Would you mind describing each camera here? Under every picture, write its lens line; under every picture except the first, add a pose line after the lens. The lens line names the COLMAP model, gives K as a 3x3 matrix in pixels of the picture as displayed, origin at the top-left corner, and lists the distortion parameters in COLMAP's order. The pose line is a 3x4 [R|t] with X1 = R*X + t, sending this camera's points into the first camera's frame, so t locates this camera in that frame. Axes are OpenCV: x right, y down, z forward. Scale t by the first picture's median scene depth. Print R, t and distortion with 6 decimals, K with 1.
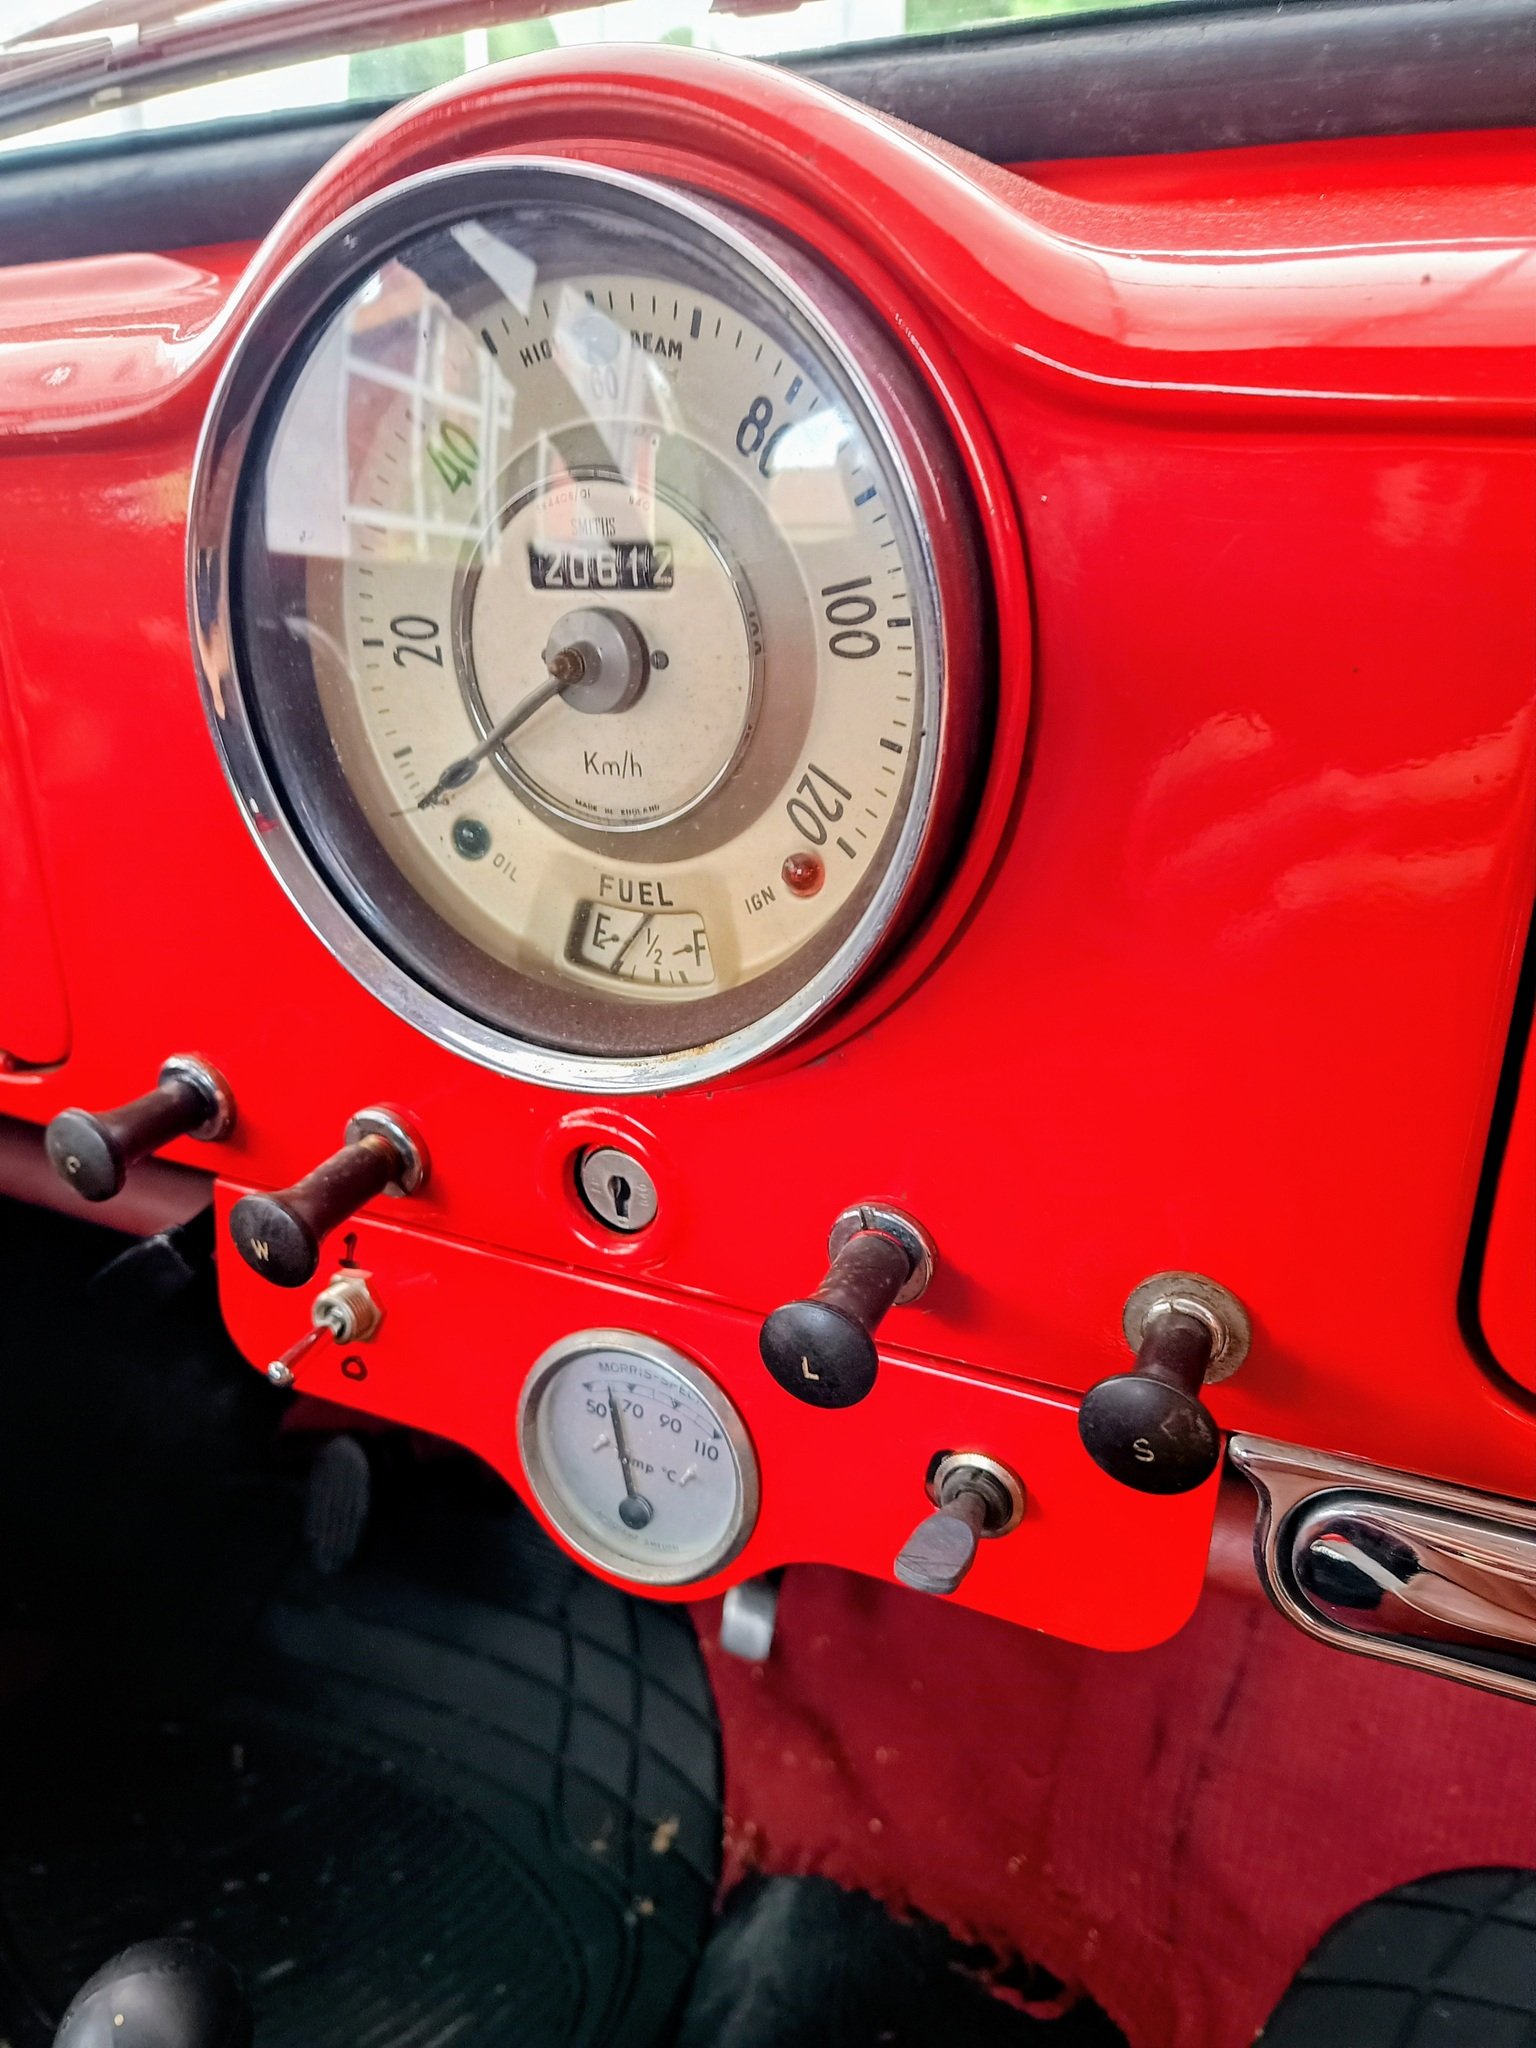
lens RADIAL K [[1412.6, 0, 768.0], [0, 1412.6, 1024.0], [0, 0, 1]] dist [0.003316, 0.001503]
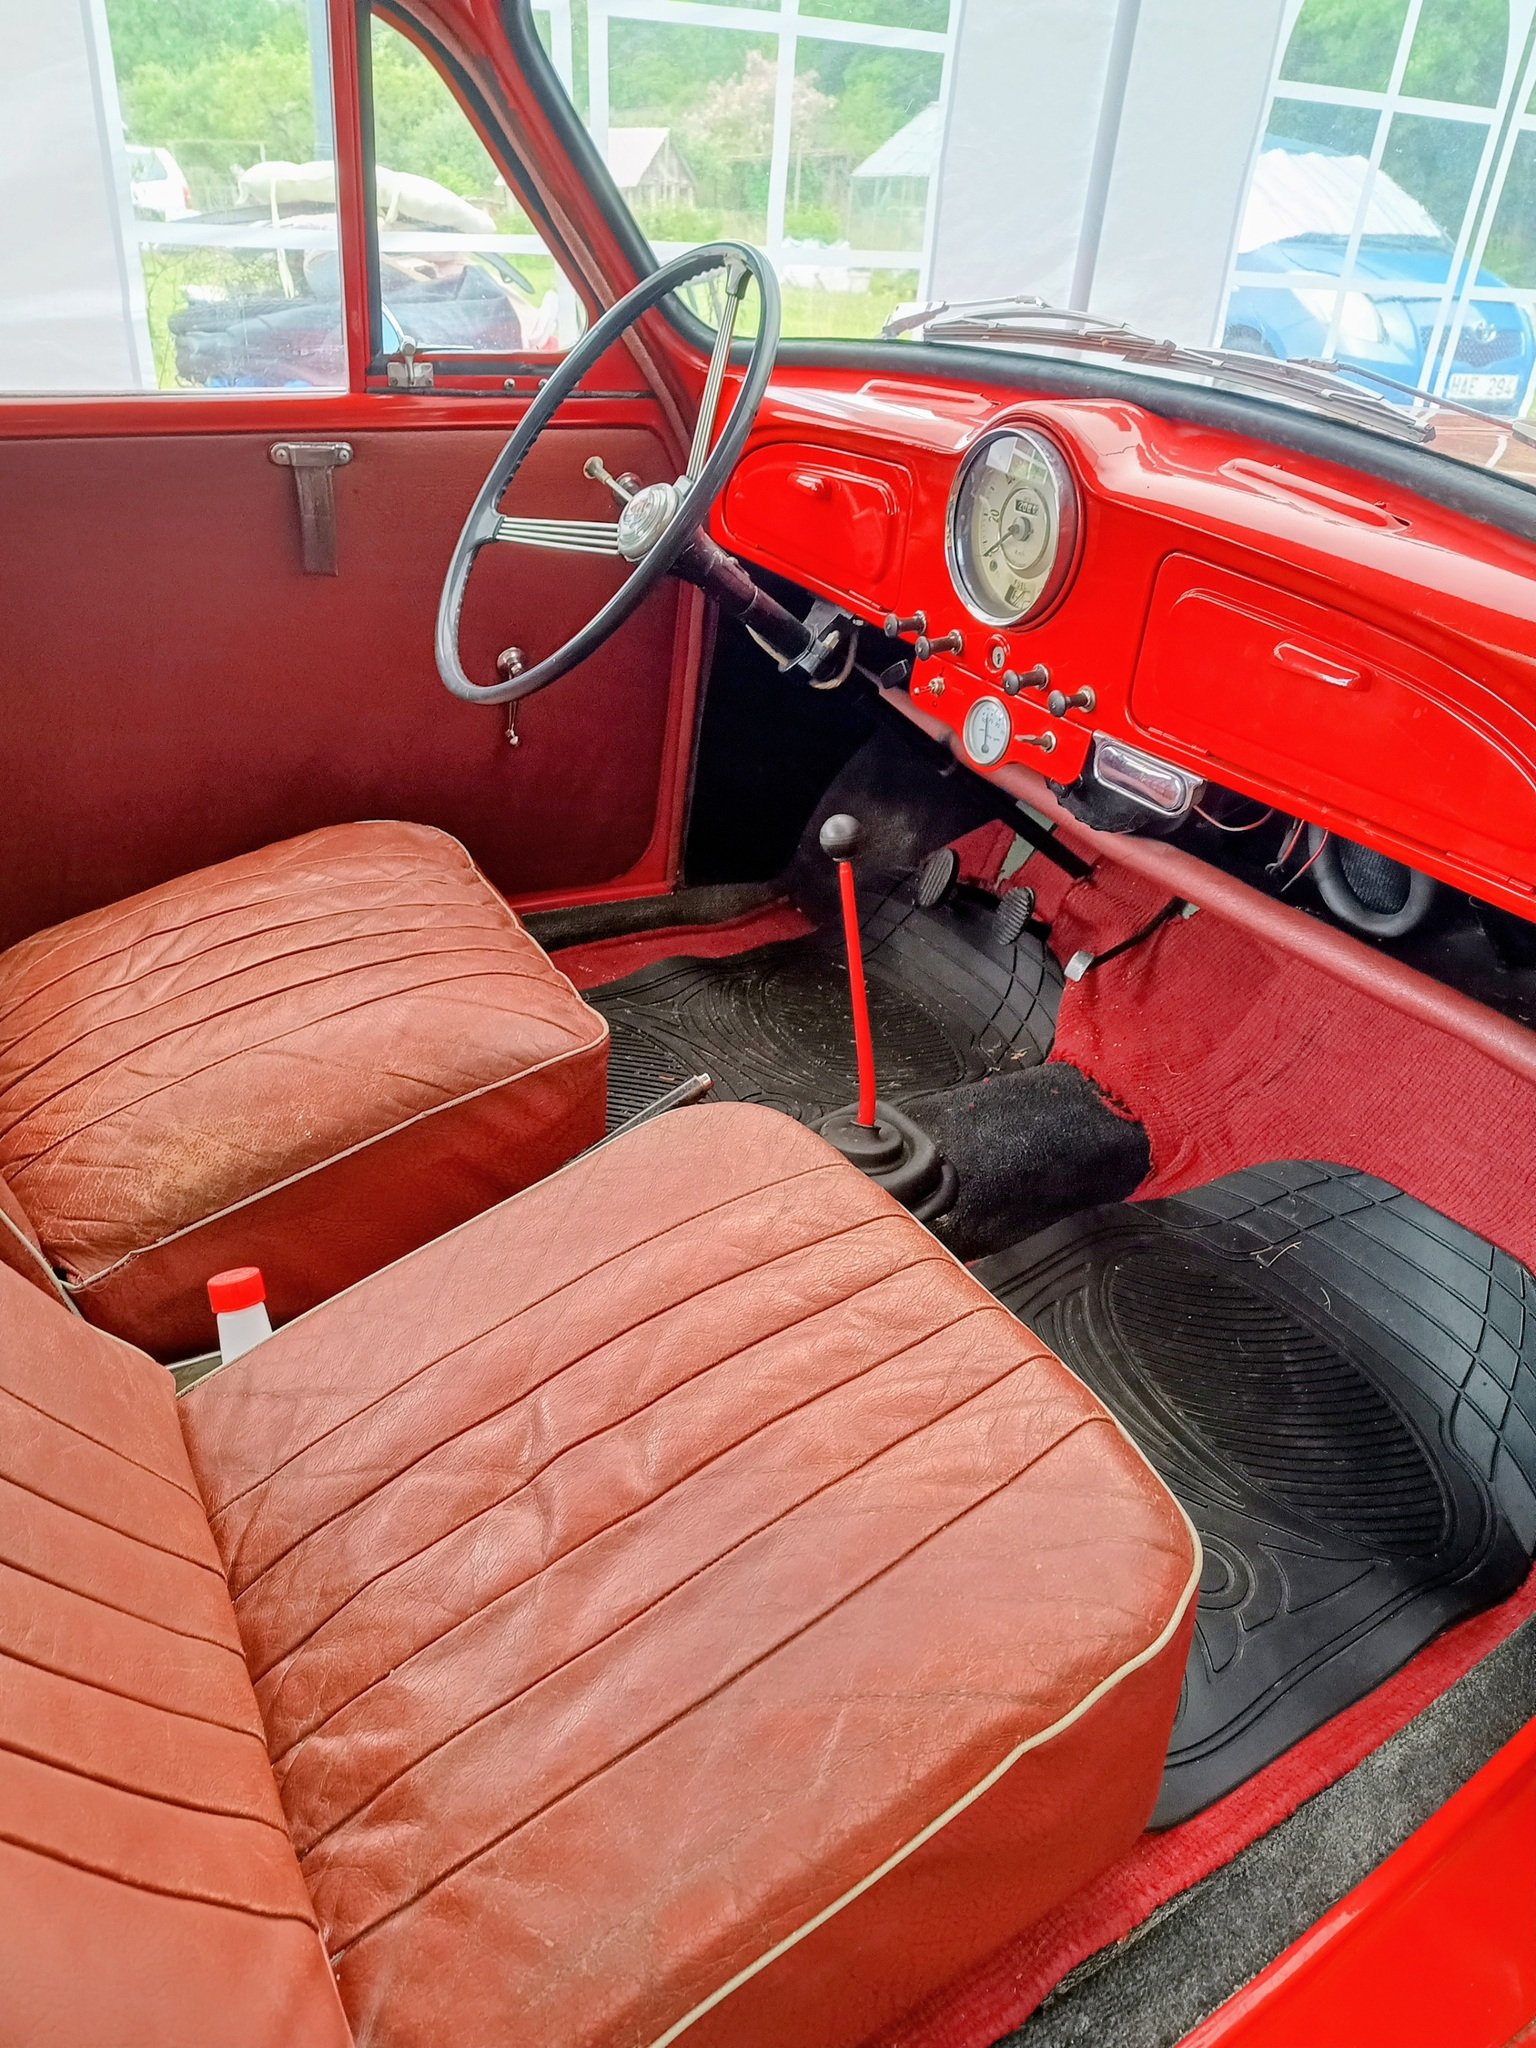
lens RADIAL K [[1412.6, 0, 768.0], [0, 1412.6, 1024.0], [0, 0, 1]] dist [0.003316, 0.001503]
pose [[0.811745, 0.350112, -0.467431, 1.653298], [-0.283182, 0.935957, 0.209267, 0.444795], [0.510762, -0.037504, 0.858904, -2.936164]]
